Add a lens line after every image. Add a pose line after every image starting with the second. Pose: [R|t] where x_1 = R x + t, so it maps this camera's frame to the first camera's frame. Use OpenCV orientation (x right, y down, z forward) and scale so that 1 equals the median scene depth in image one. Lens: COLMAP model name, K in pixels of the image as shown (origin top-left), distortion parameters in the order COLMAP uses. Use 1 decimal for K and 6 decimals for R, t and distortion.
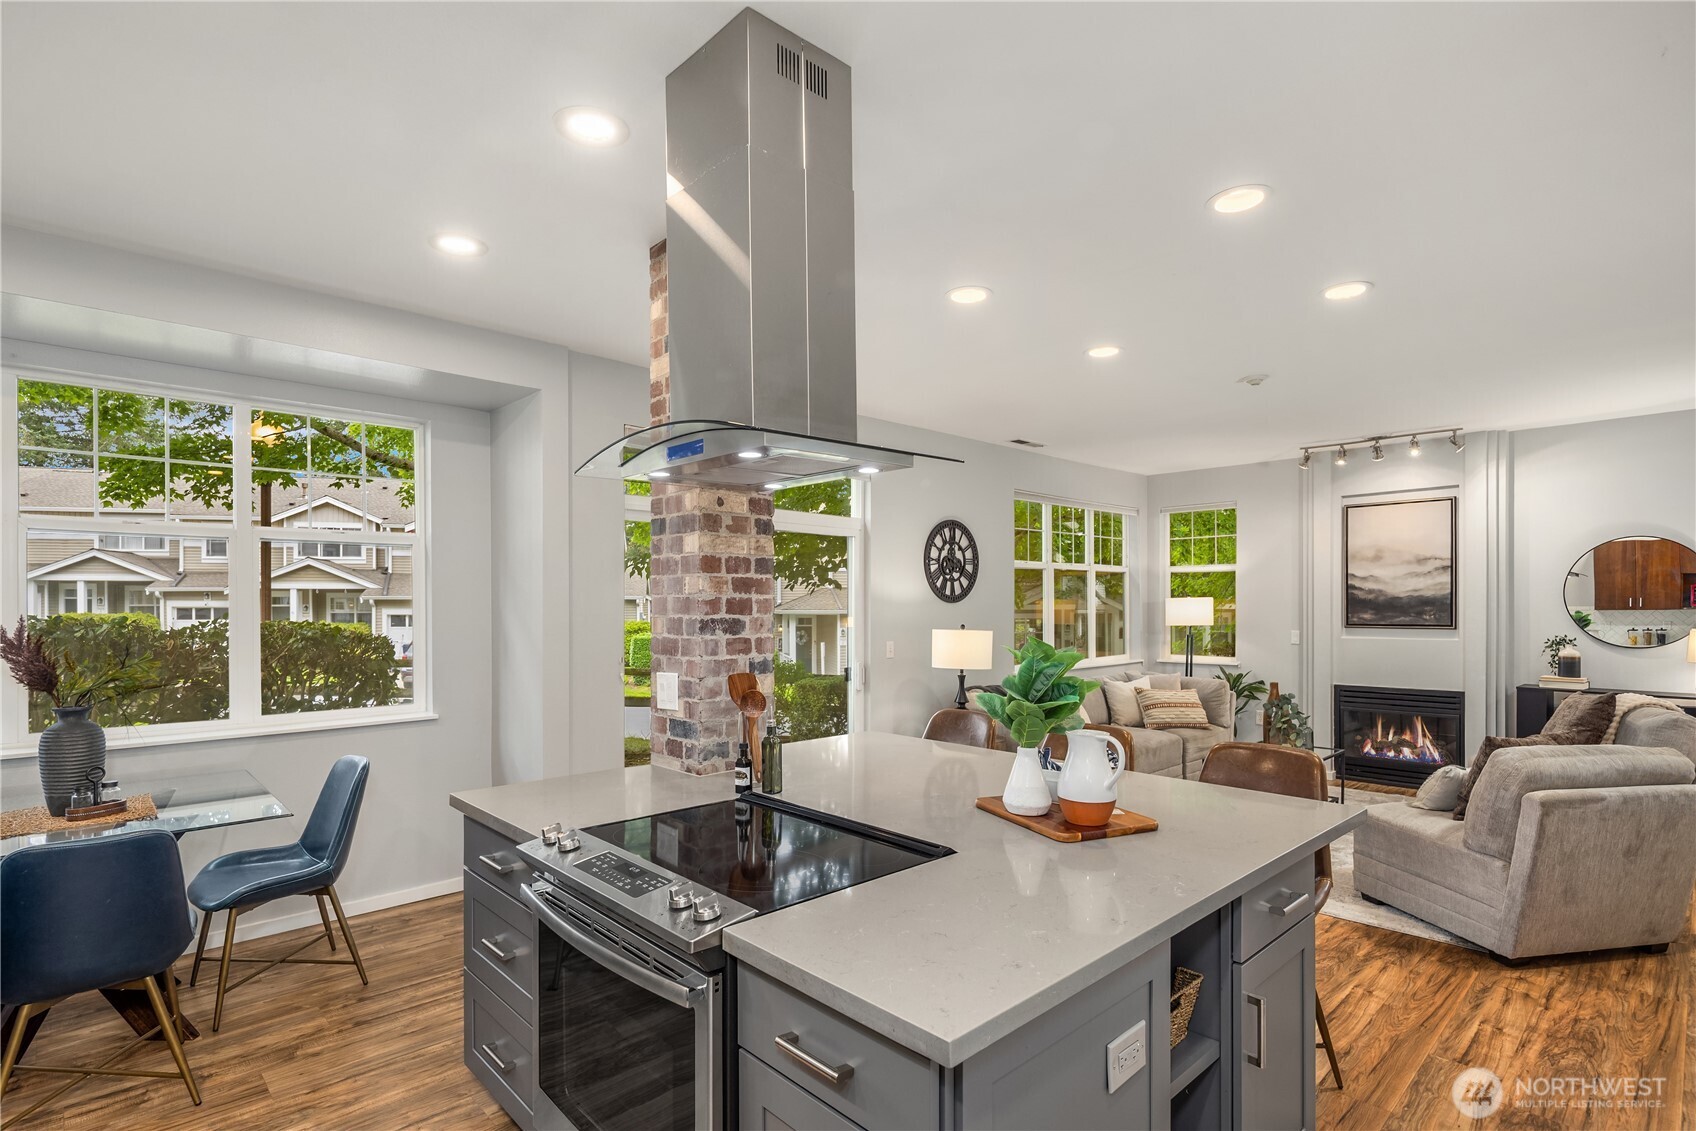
lens RADIAL K [[829.8, 0, 855.1], [0, 829.8, 606.6], [0, 0, 1]] dist [0.000725, -0.002107]
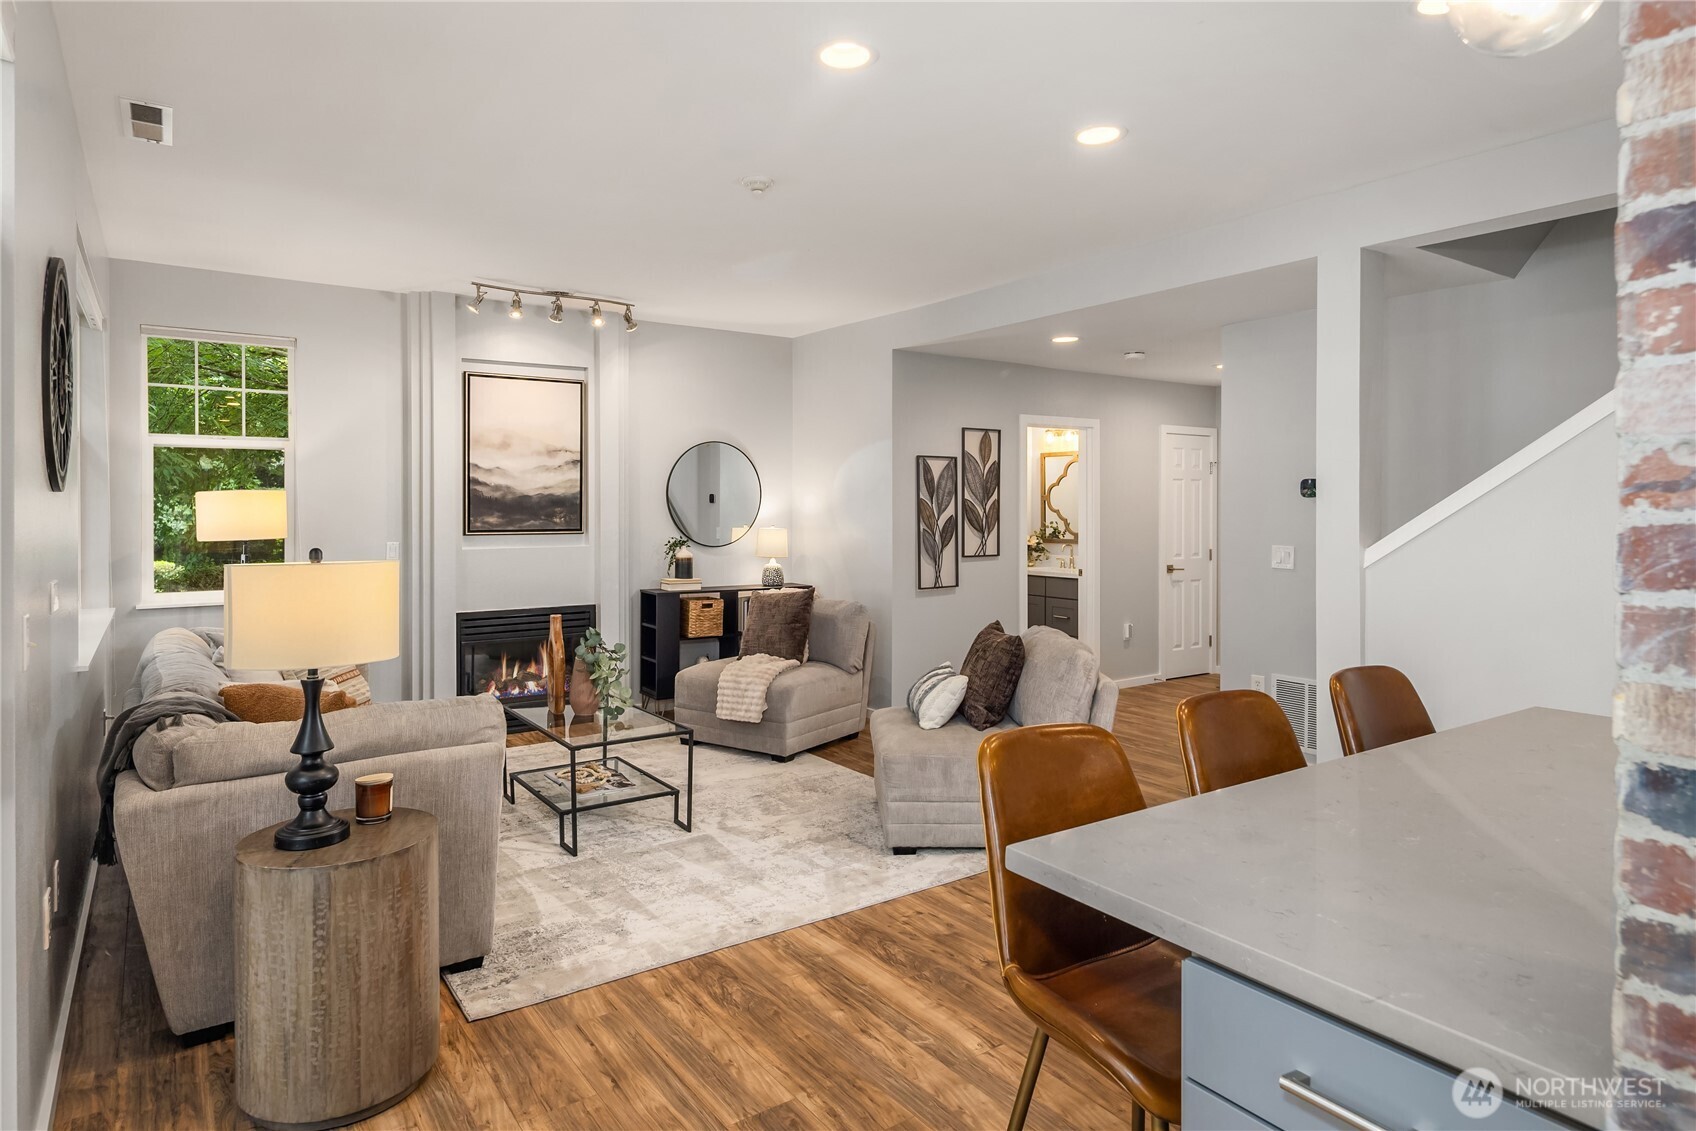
lens RADIAL K [[968.8, 0, 814.3], [0, 968.8, 510.2], [0, 0, 1]] dist [0.000600, -0.000547]
pose [[0.167284, -0.000875, 0.985908, -0.476965], [0.002318, 0.999997, 0.000494, 0.006229], [-0.985906, 0.002203, 0.167285, 1.199689]]
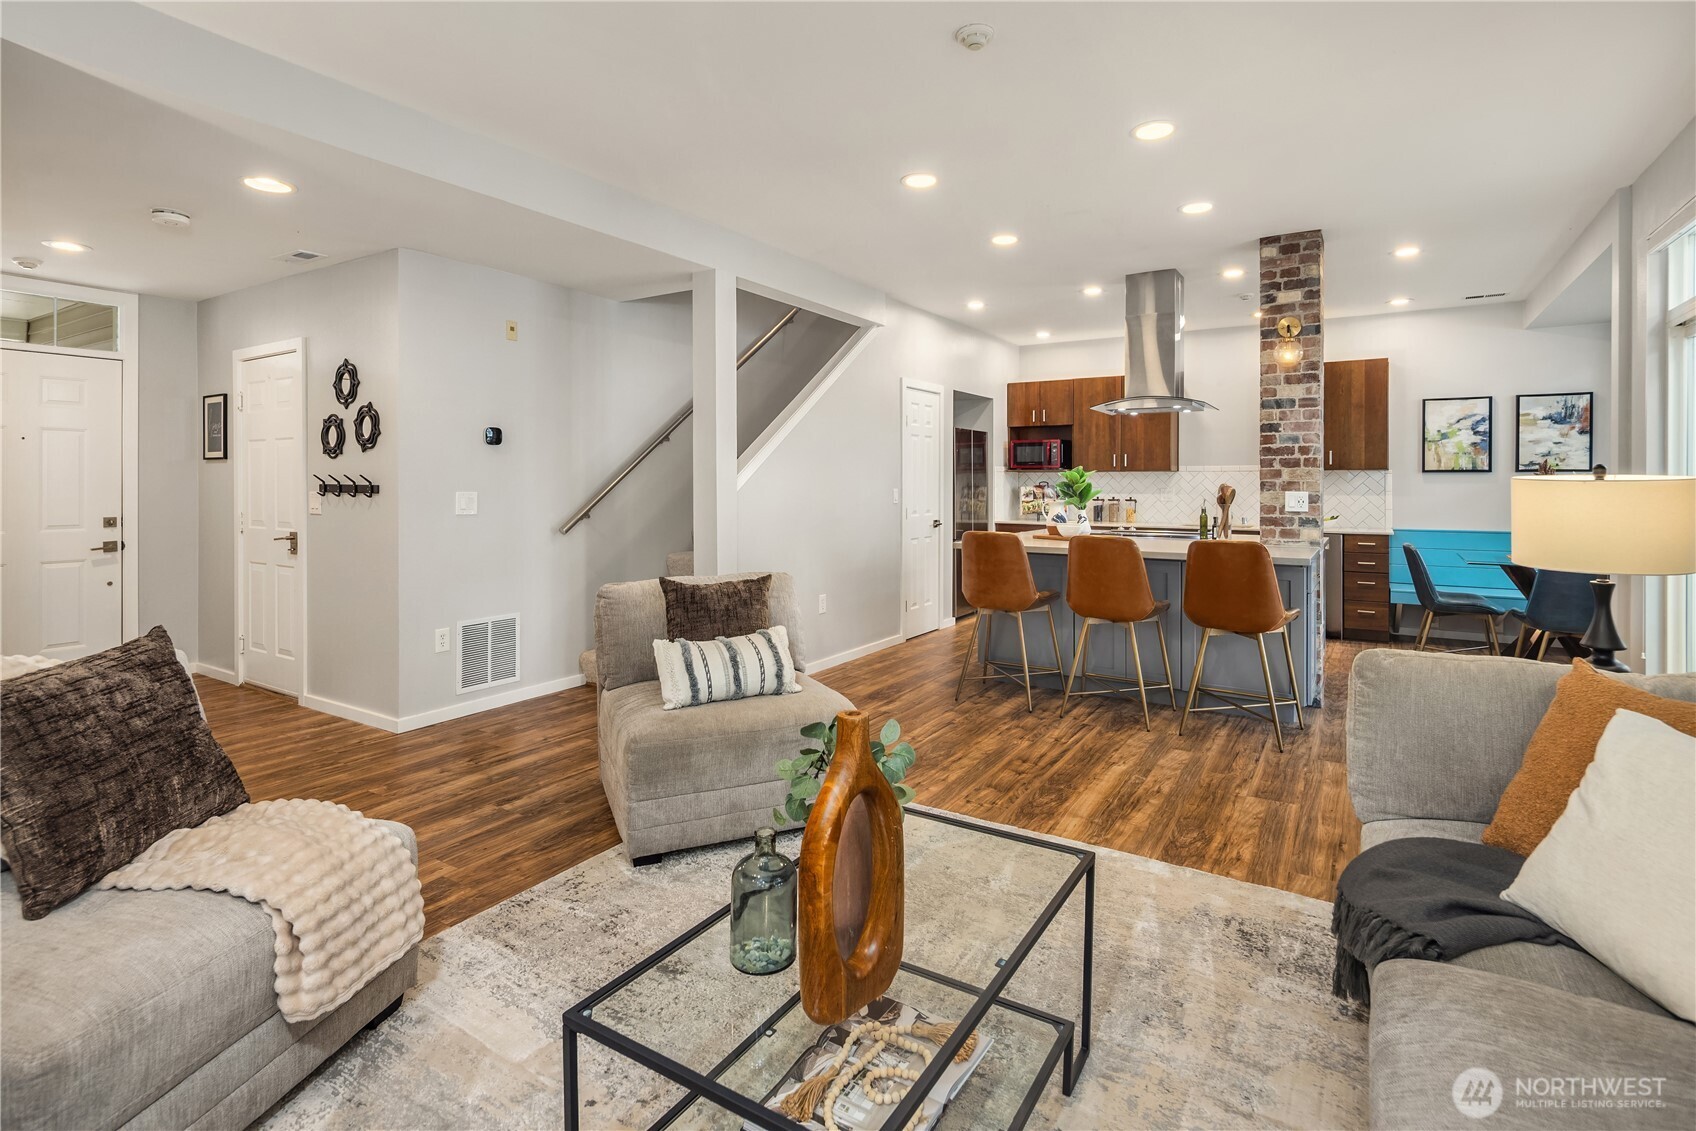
lens RADIAL K [[821.6, 0, 858.1], [0, 821.6, 480.0], [0, 0, 1]] dist [0.000286, -0.000772]
pose [[-0.966755, 0.002672, -0.255692, 1.083647], [0.001527, 0.999988, 0.004676, 0.045864], [0.255701, 0.004130, -0.966747, 2.287253]]
